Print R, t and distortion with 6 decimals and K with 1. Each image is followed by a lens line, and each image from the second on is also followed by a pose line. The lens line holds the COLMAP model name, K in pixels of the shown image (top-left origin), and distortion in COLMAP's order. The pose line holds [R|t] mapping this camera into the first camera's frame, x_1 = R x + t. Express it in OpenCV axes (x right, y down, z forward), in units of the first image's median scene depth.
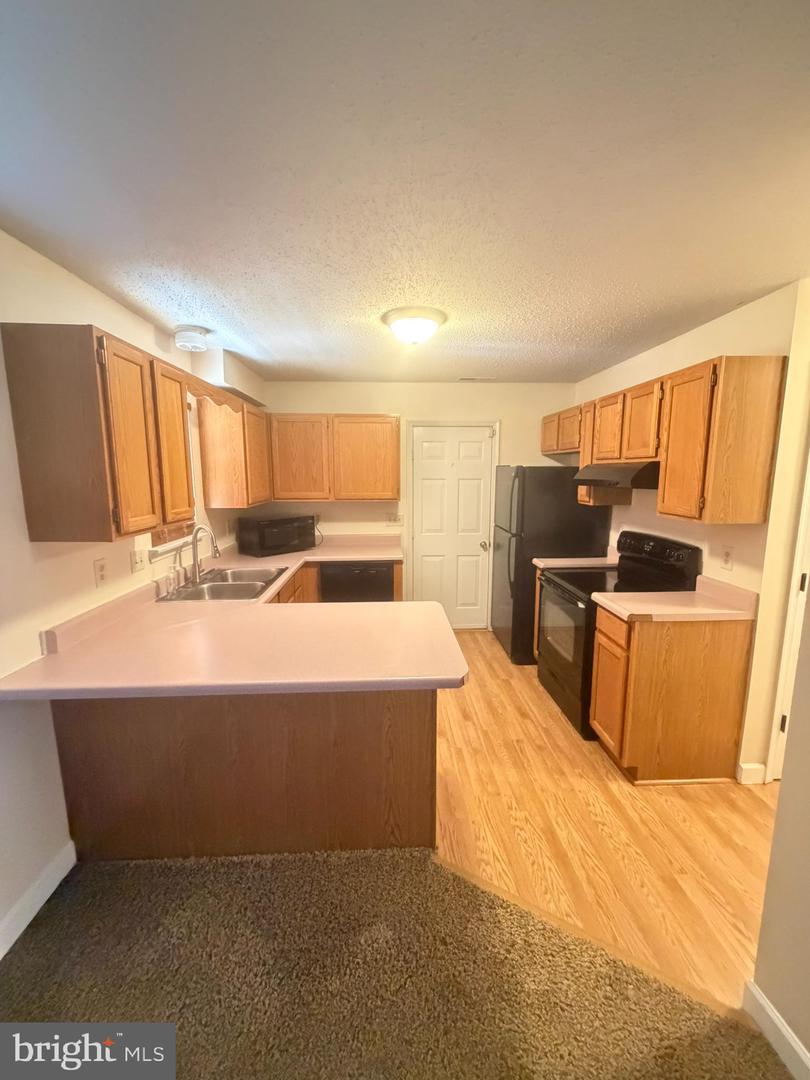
lens RADIAL K [[431.9, 0, 407.1], [0, 431.9, 534.4], [0, 0, 1]] dist [-0.000780, 0.000533]
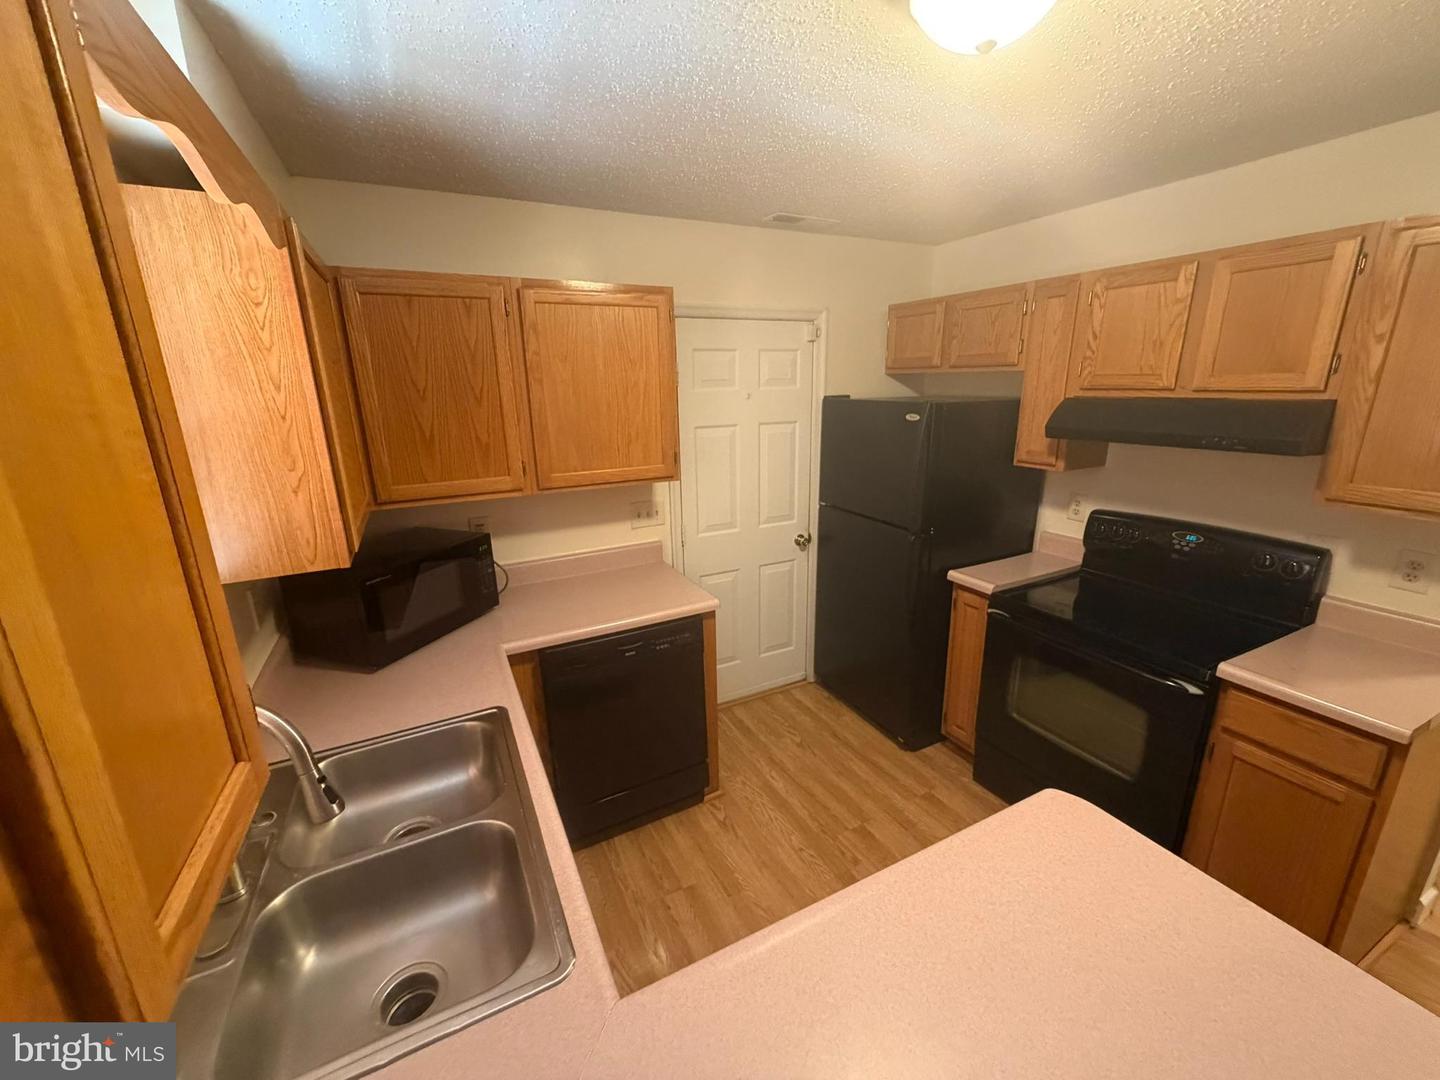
lens RADIAL K [[575.8, 0, 721.8], [0, 575.8, 537.7], [0, 0, 1]] dist [-0.000780, 0.000533]
pose [[0.912324, -0.123486, 0.390404, -0.254022], [0.076650, 0.988092, 0.133414, -0.106723], [-0.402230, -0.091792, 0.910926, 0.449805]]
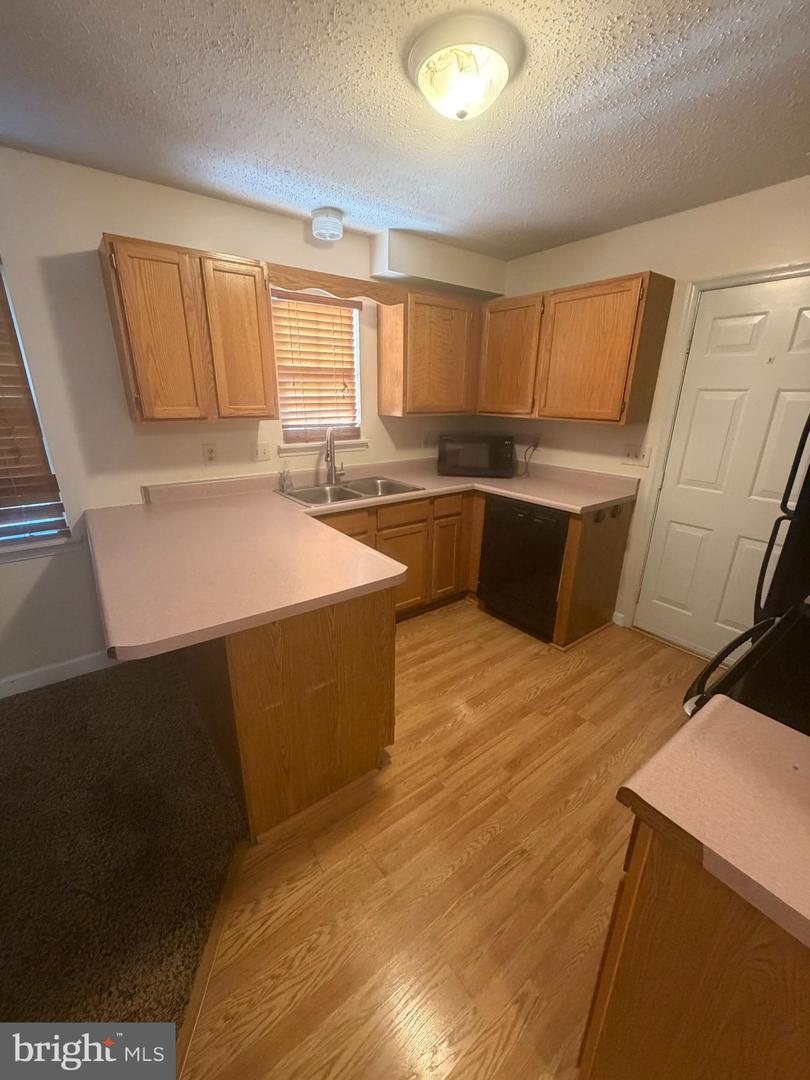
lens RADIAL K [[431.9, 0, 407.9], [0, 431.9, 538.3], [0, 0, 1]] dist [-0.000780, 0.000533]
pose [[0.563674, 0.271008, -0.780273, 0.381799], [-0.130155, 0.961984, 0.240096, -0.031092], [0.815678, -0.033780, 0.577519, 0.420157]]
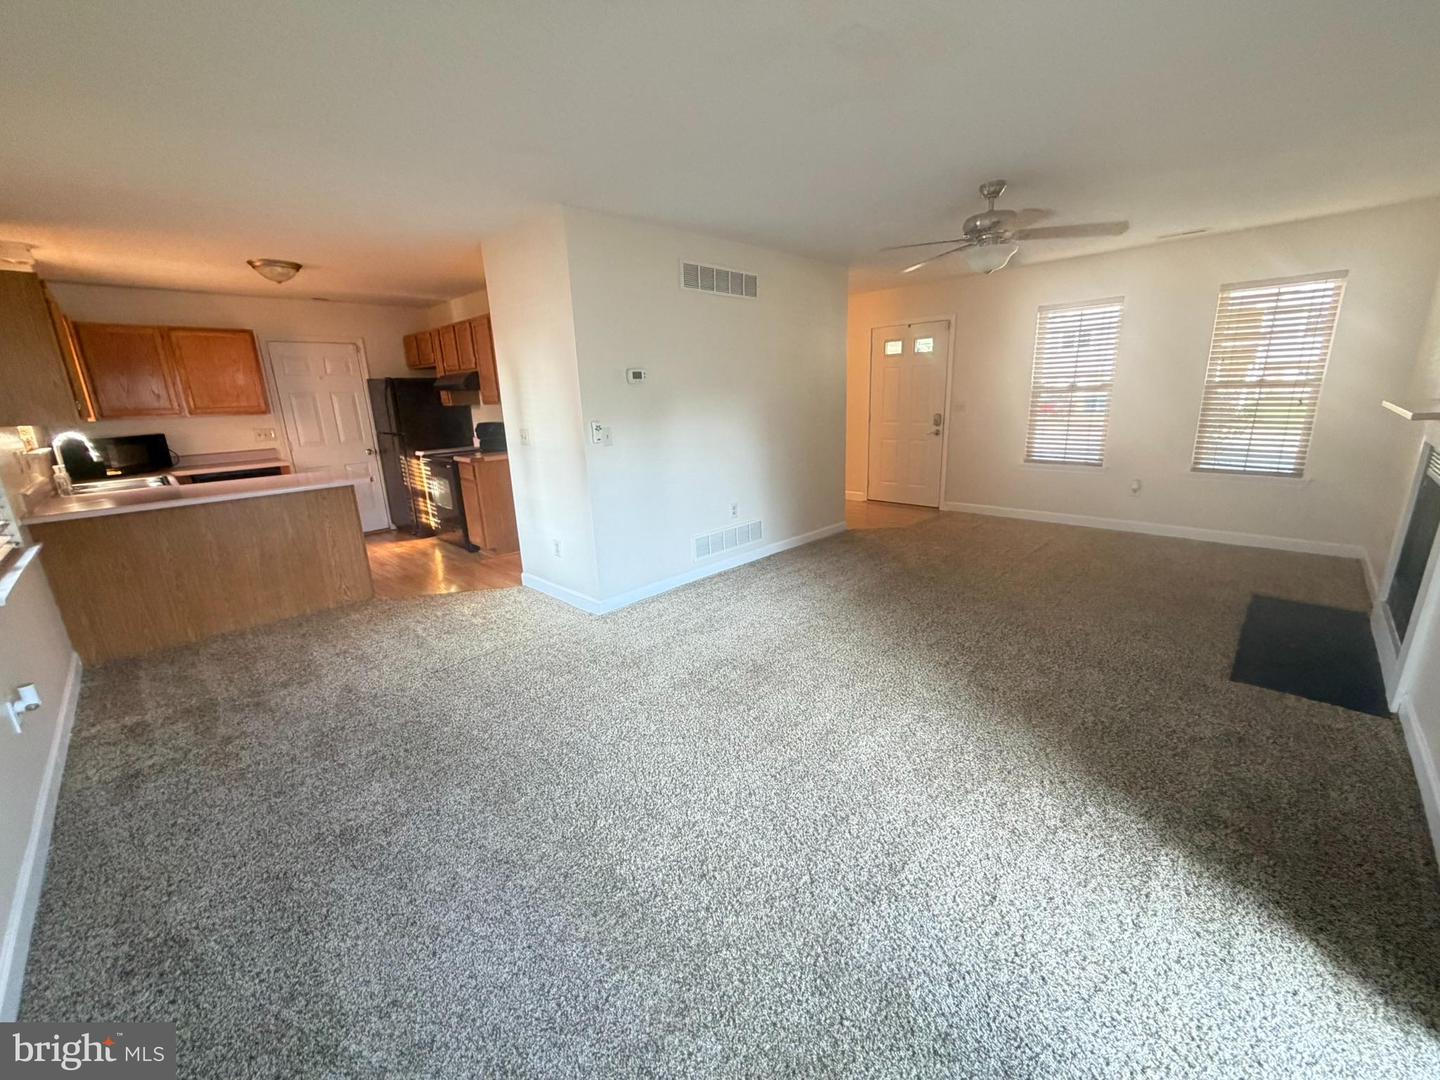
lens RADIAL K [[575.8, 0, 725.7], [0, 575.8, 529.6], [0, 0, 1]] dist [-0.000780, 0.000533]
pose [[0.735337, -0.192067, 0.649915, -0.191474], [0.128599, 0.981121, 0.144446, 0.160793], [-0.665388, -0.022638, 0.746154, -0.912987]]
